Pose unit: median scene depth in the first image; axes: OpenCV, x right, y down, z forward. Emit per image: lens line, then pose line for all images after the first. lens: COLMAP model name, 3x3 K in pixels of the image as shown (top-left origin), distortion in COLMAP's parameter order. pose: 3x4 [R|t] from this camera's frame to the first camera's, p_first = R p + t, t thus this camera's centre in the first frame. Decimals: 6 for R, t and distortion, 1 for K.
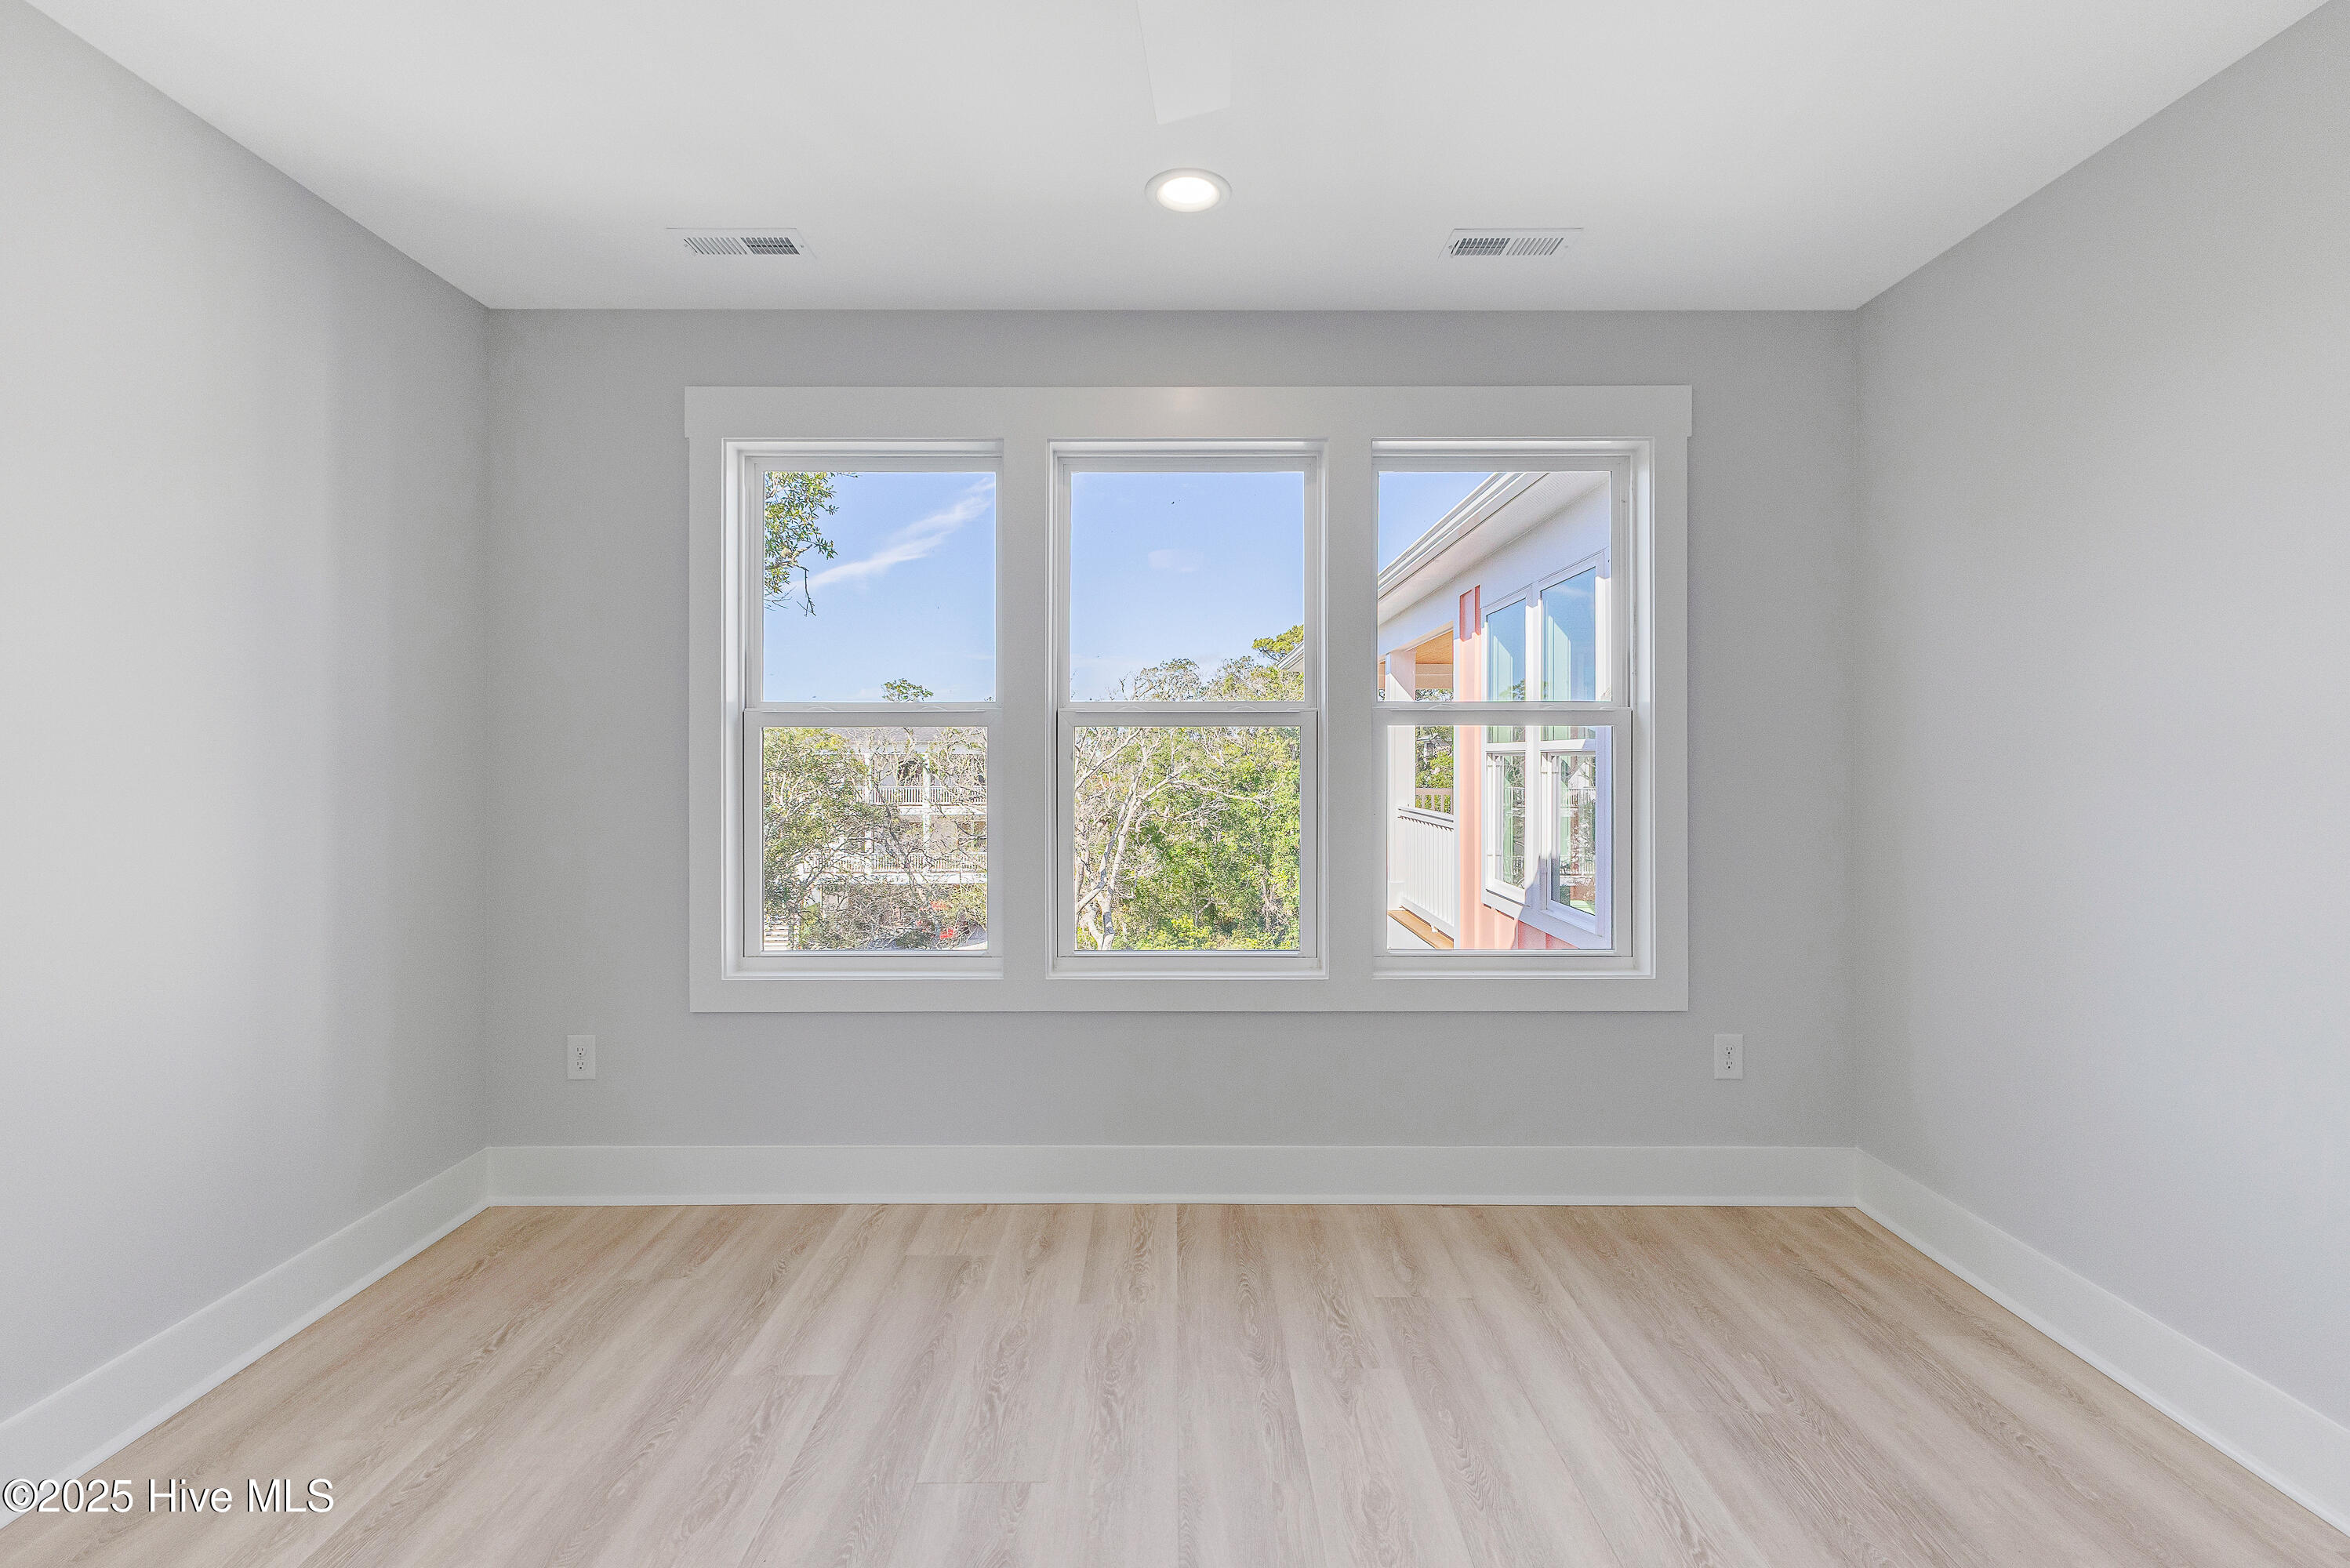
lens RADIAL K [[1039.2, 0, 1180.8], [0, 1039.2, 747.9], [0, 0, 1]] dist [0.006100, 0.000775]
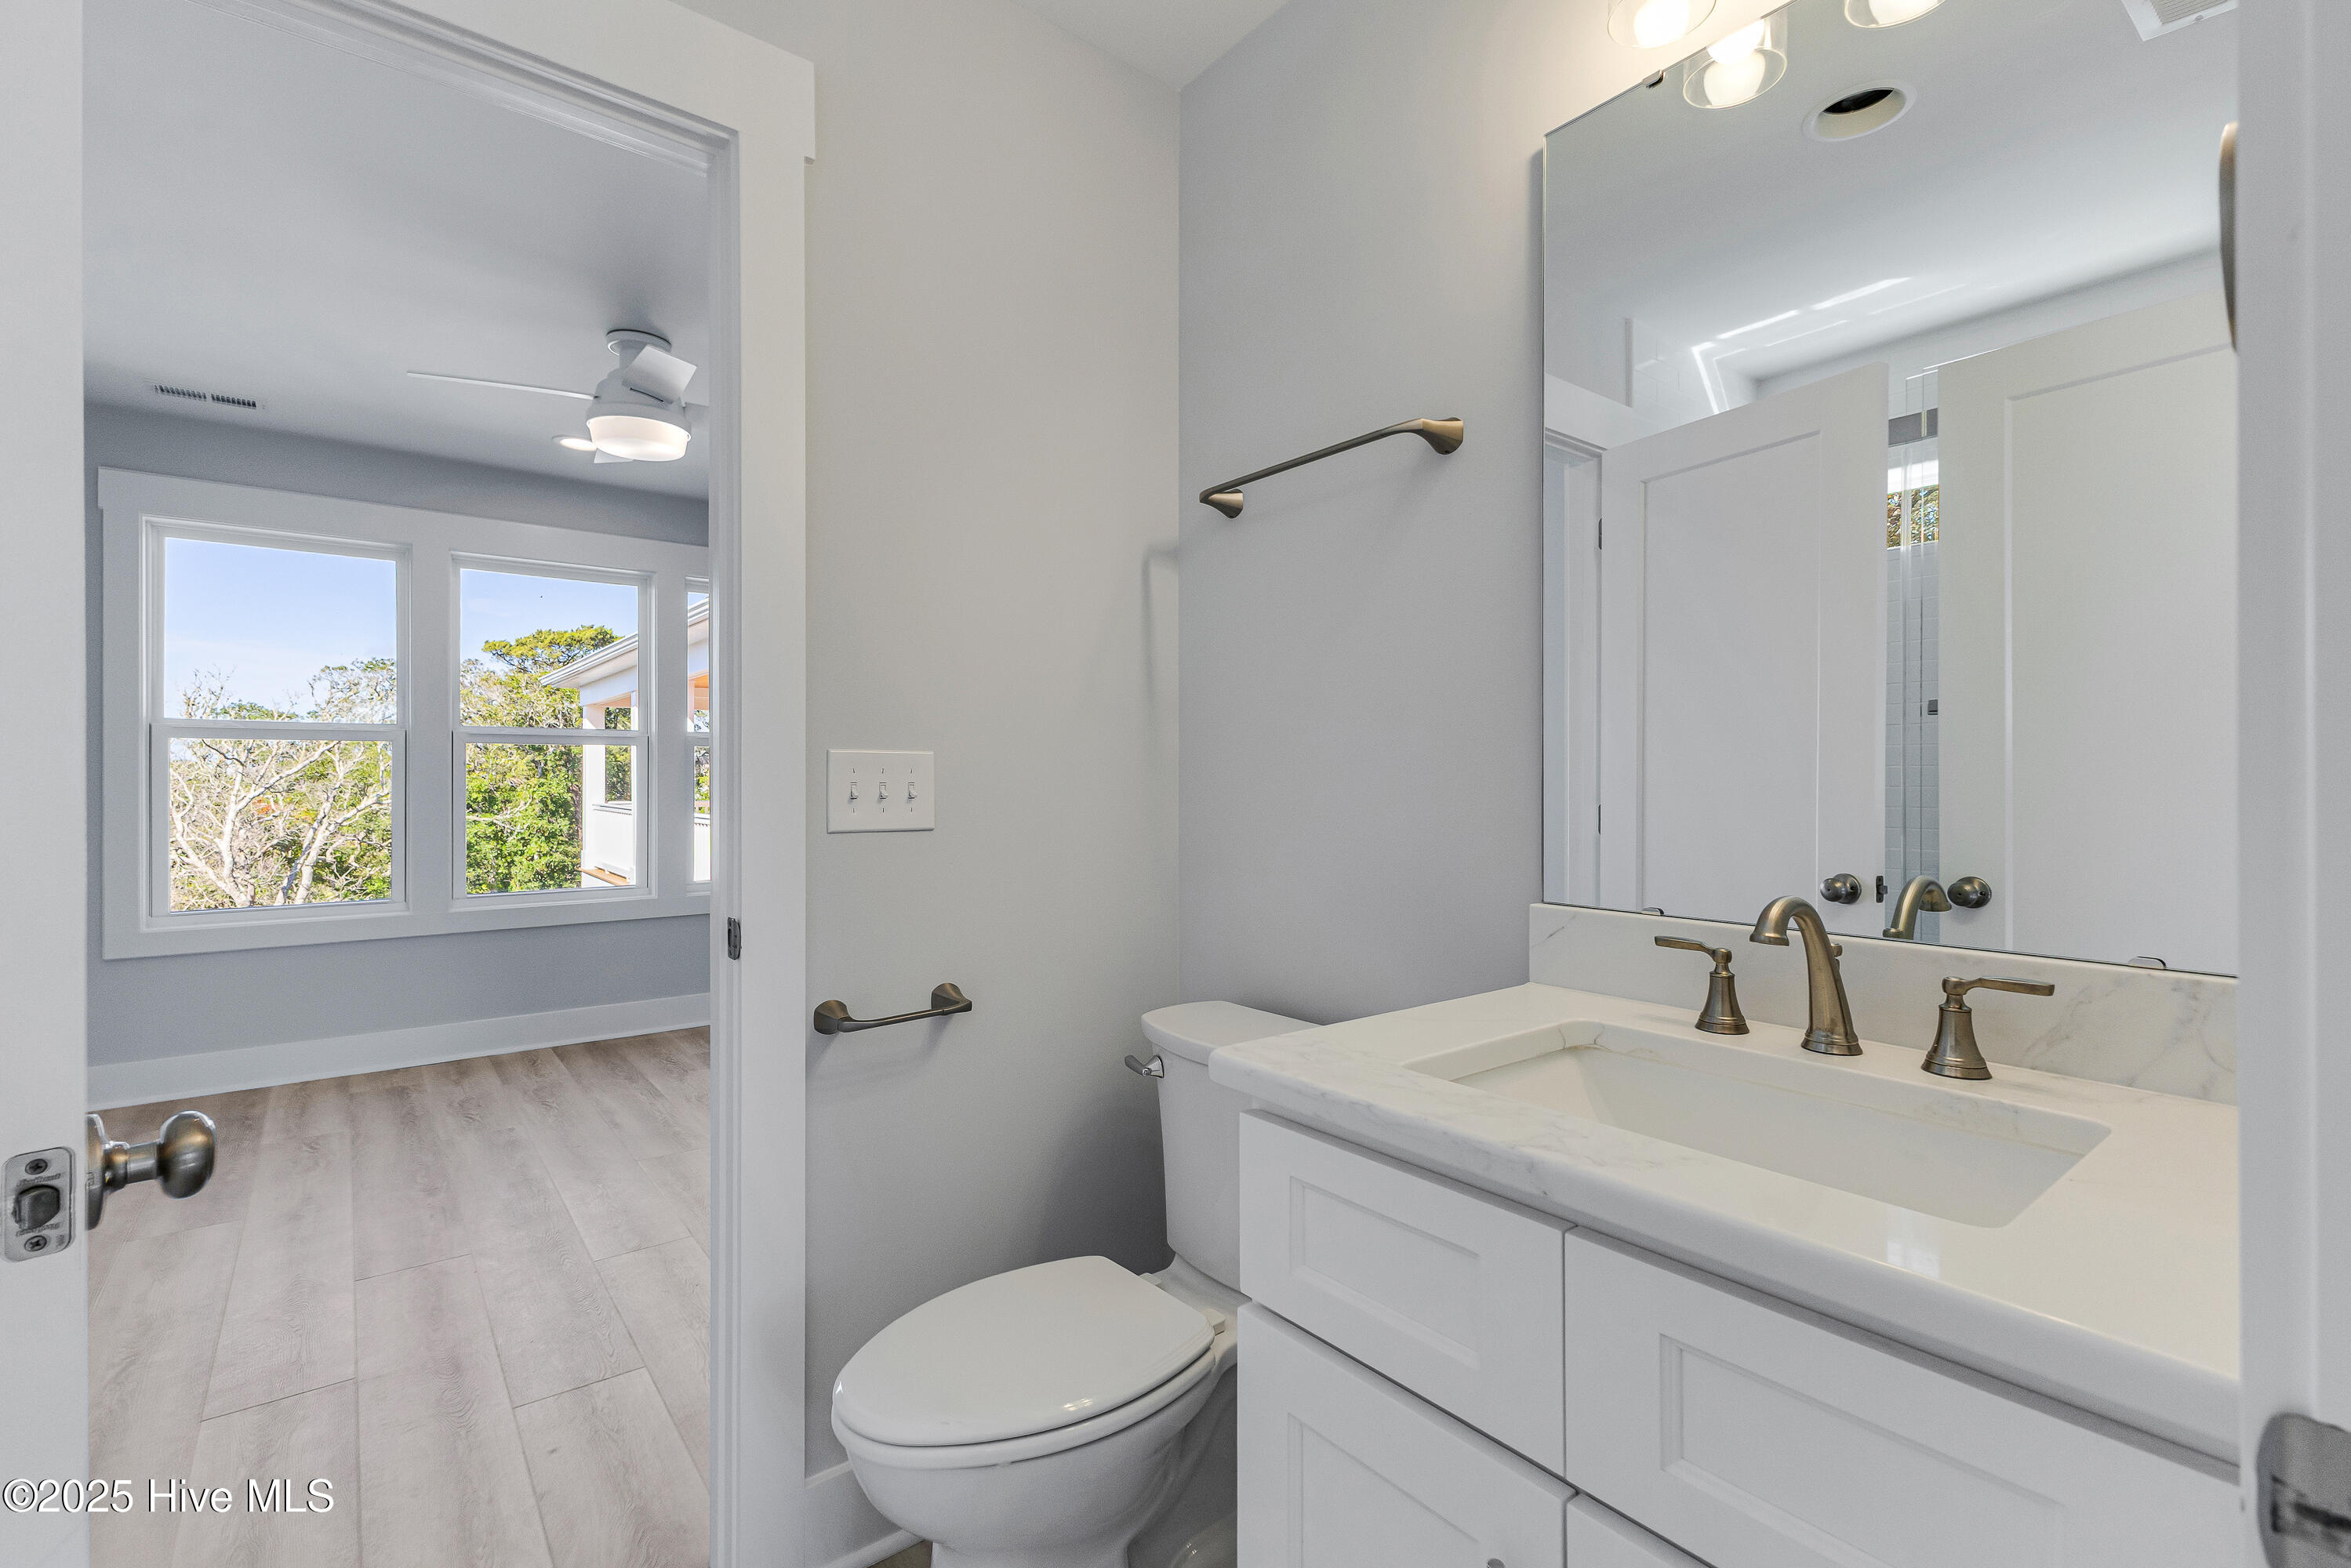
lens RADIAL K [[1039.6, 0, 1177.1], [0, 1039.6, 787.3], [0, 0, 1]] dist [0.006100, 0.000775]
pose [[0.784423, -0.001921, 0.620224, -0.028427], [-0.009441, 0.999842, 0.015037, 0.001402], [-0.620155, -0.017651, 0.784281, -0.098181]]
